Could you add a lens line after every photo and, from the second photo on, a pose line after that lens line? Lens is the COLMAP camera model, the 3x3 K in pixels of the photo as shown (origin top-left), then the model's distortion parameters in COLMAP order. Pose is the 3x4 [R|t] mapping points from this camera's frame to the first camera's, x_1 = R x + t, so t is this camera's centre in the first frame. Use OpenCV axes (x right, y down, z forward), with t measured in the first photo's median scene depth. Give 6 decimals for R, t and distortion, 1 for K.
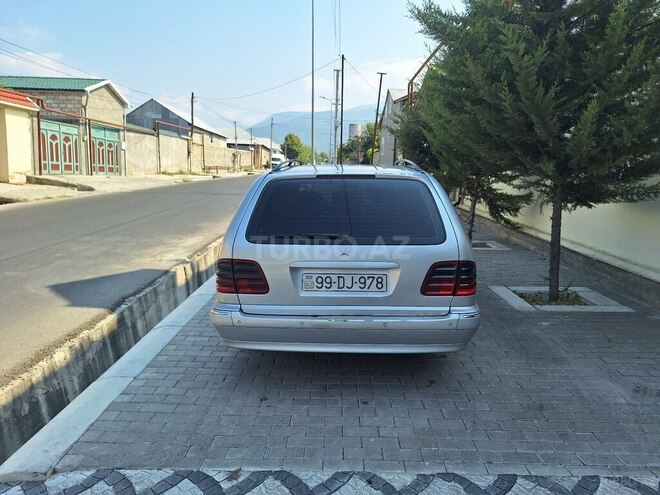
lens RADIAL K [[460.6, 0, 330.0], [0, 460.6, 247.5], [0, 0, 1]] dist [0.069213, -0.076034]
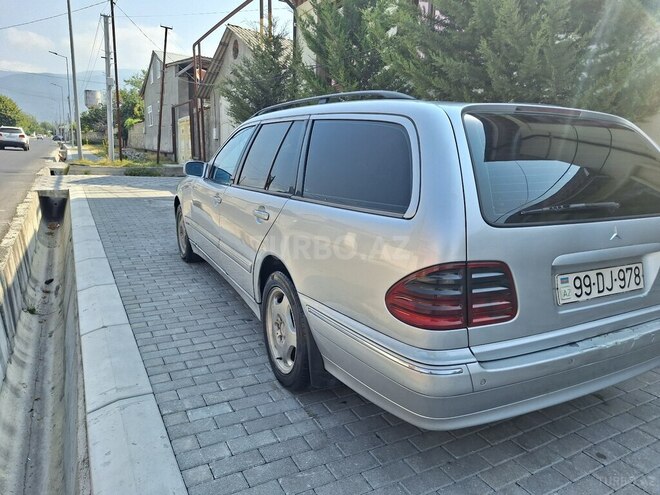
lens RADIAL K [[460.6, 0, 330.0], [0, 460.6, 247.5], [0, 0, 1]] dist [0.069213, -0.076034]
pose [[0.865346, -0.086218, 0.493703, -0.526396], [0.063964, 0.996035, 0.061829, -0.028624], [-0.497076, -0.021924, 0.867430, 0.570261]]
